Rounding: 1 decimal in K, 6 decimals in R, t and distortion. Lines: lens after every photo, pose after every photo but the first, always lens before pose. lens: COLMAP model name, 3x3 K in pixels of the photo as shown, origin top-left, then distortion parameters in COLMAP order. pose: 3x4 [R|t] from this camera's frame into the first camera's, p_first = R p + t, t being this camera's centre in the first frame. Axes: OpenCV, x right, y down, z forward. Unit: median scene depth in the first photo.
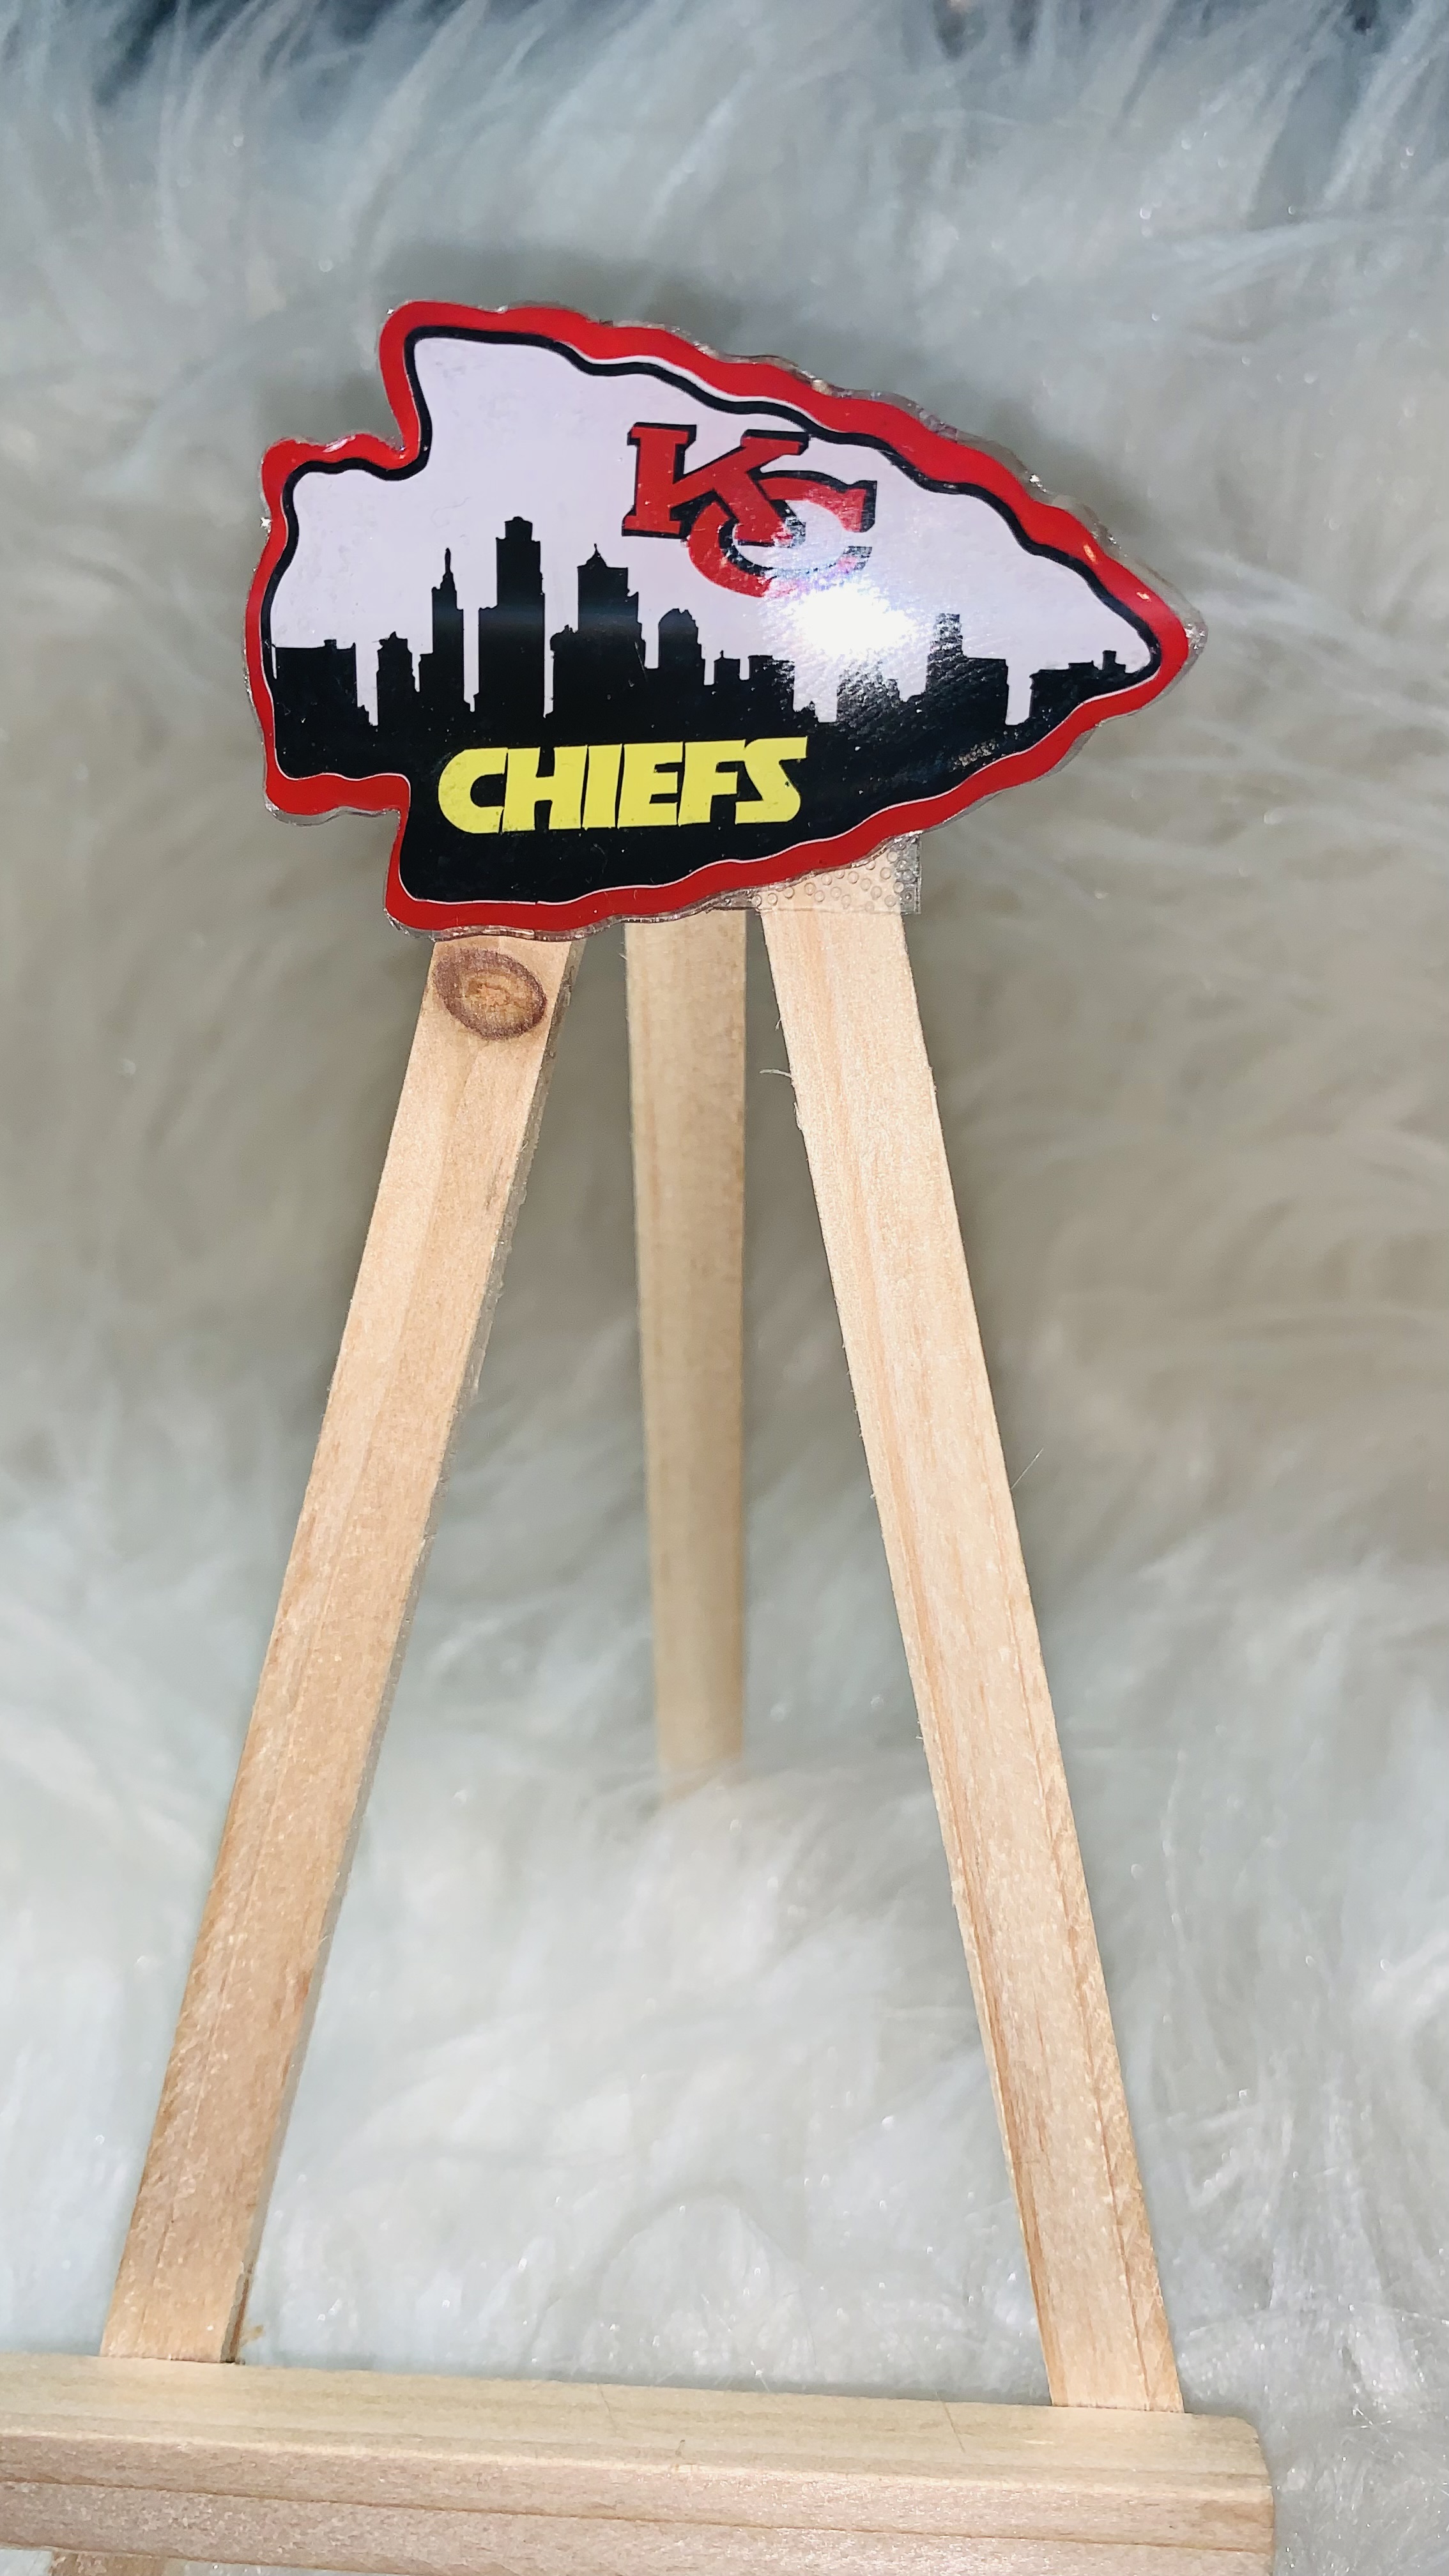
lens RADIAL K [[2087.3, 0, 741.0], [0, 2087.3, 1248.7], [0, 0, 1]] dist [-0.067212, 0.053177]
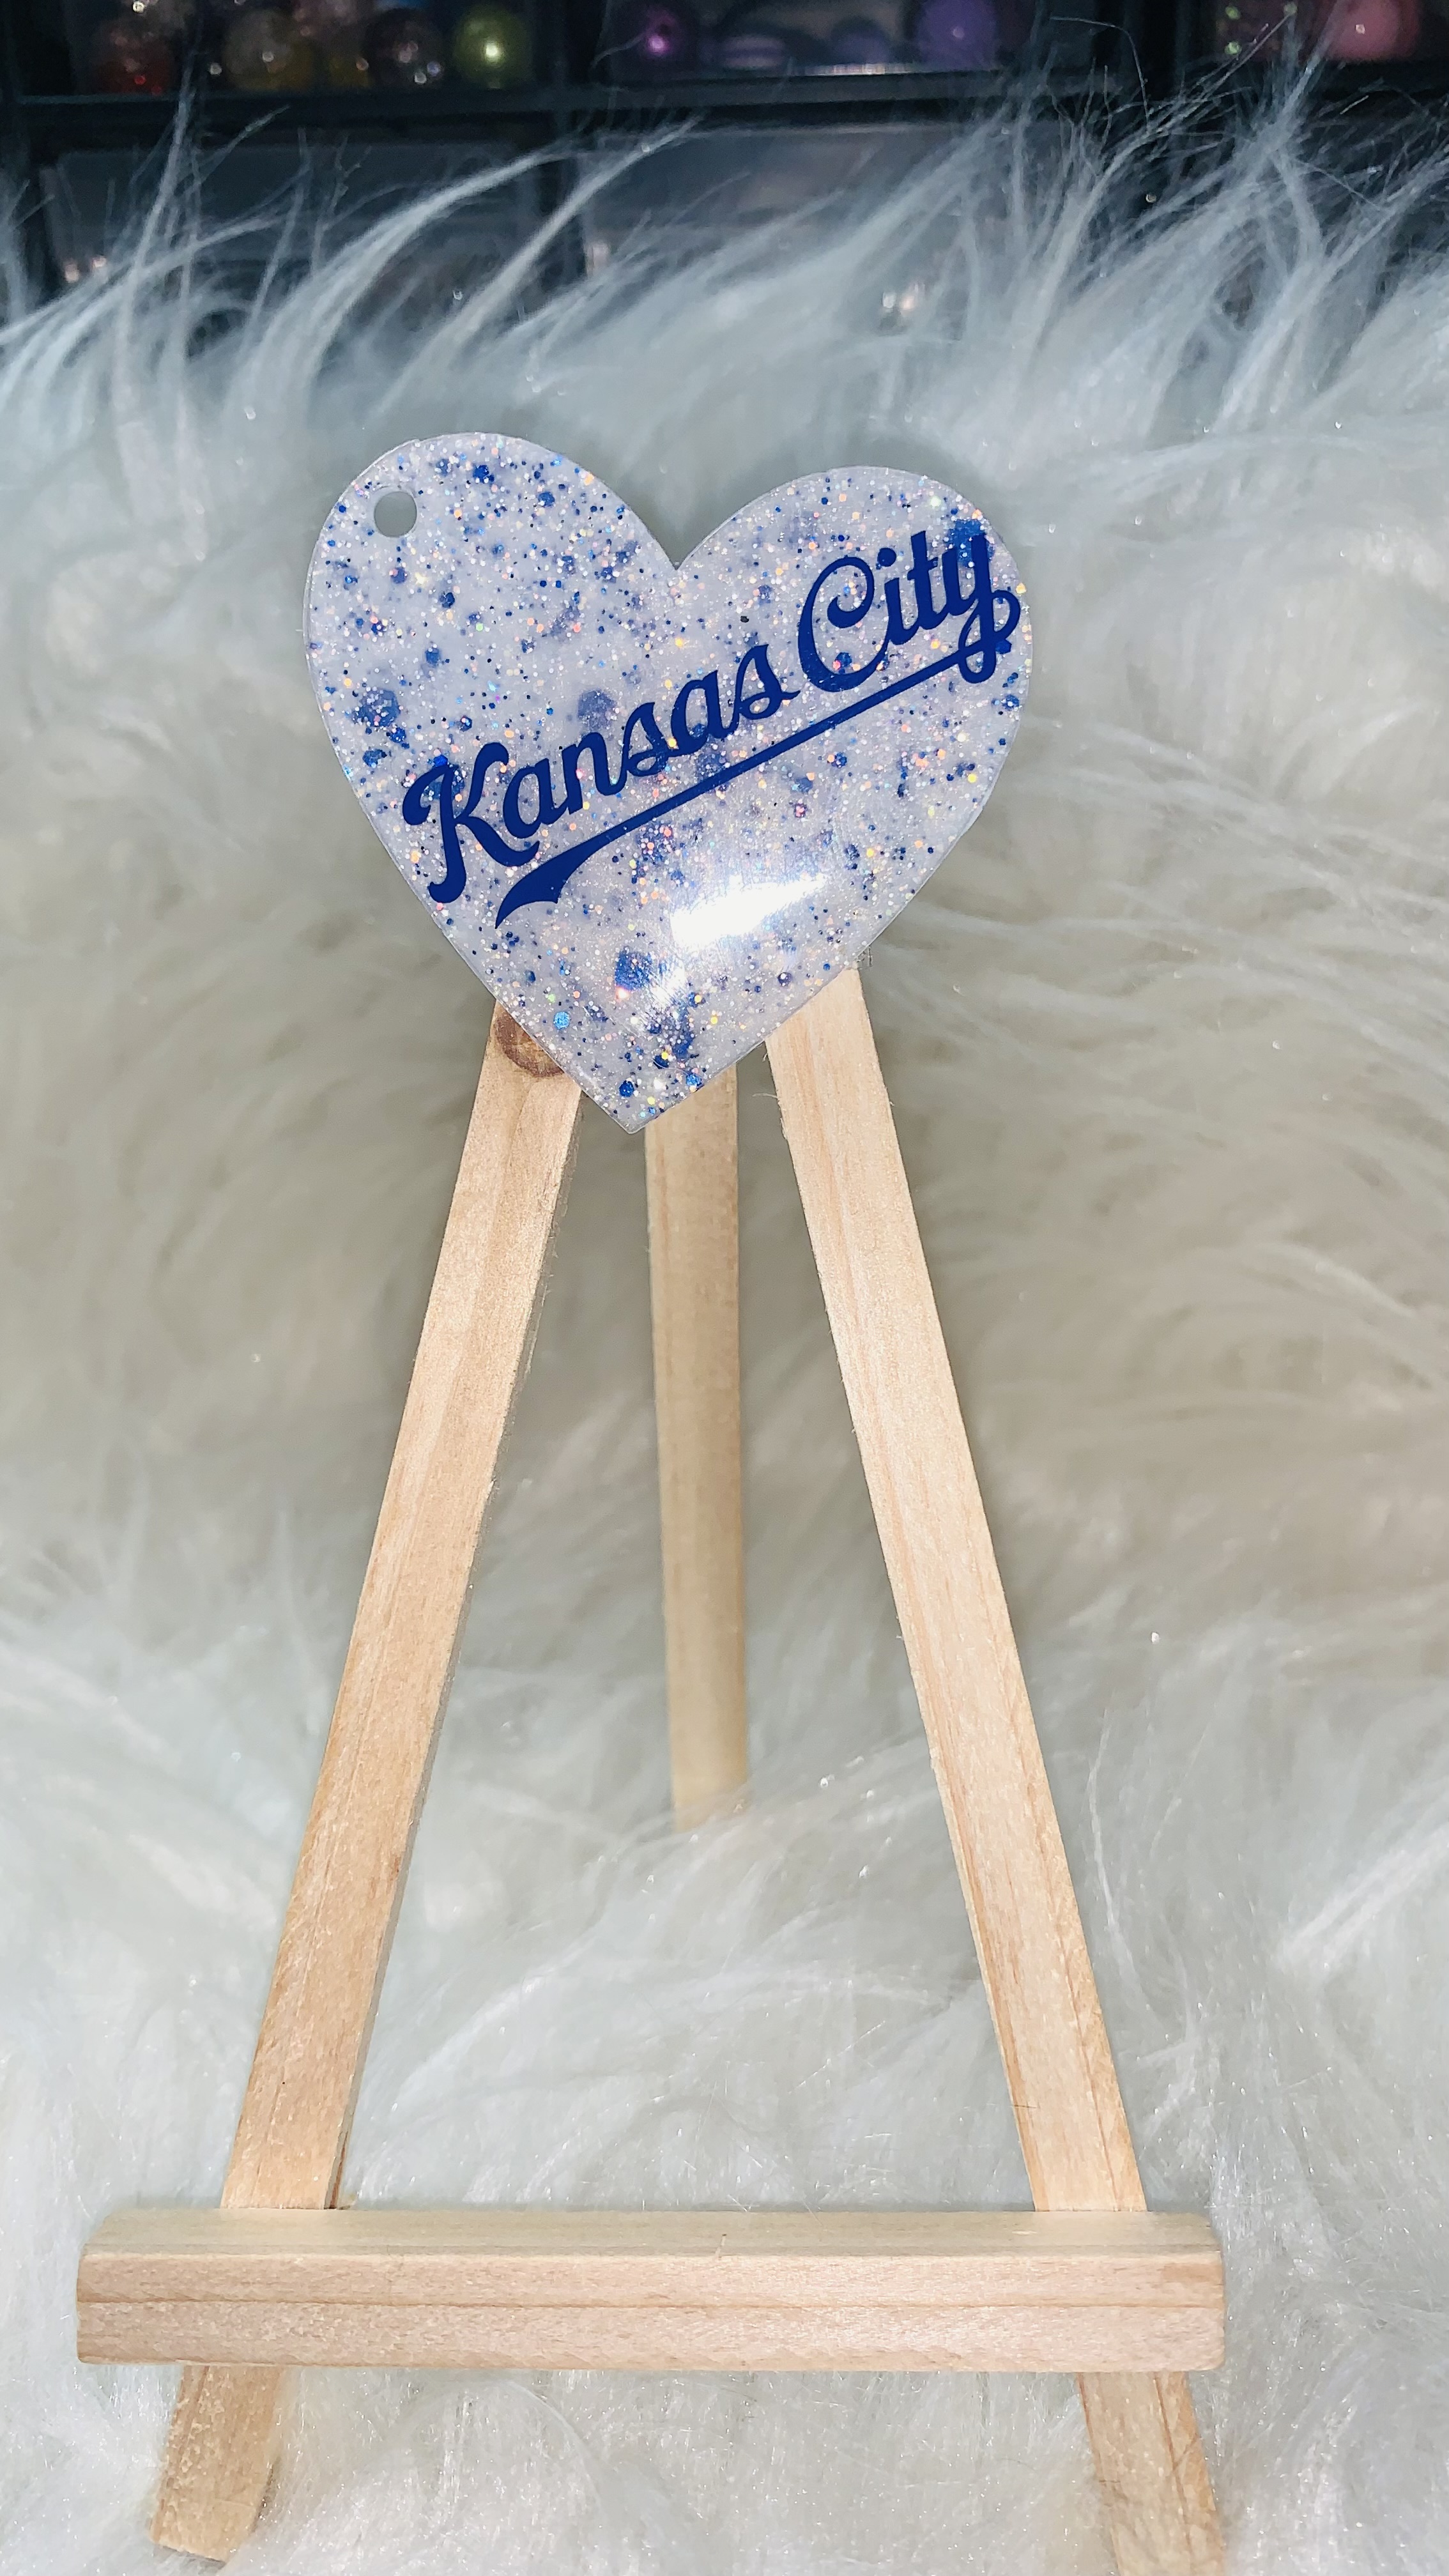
lens RADIAL K [[2176.0, 0, 740.9], [0, 2176.0, 1227.9], [0, 0, 1]] dist [-0.006259, -0.045638]
pose [[0.999470, -0.029382, 0.013994, -0.018448], [0.030841, 0.992420, -0.118957, 0.148440], [-0.010392, 0.119325, 0.992801, -0.303289]]
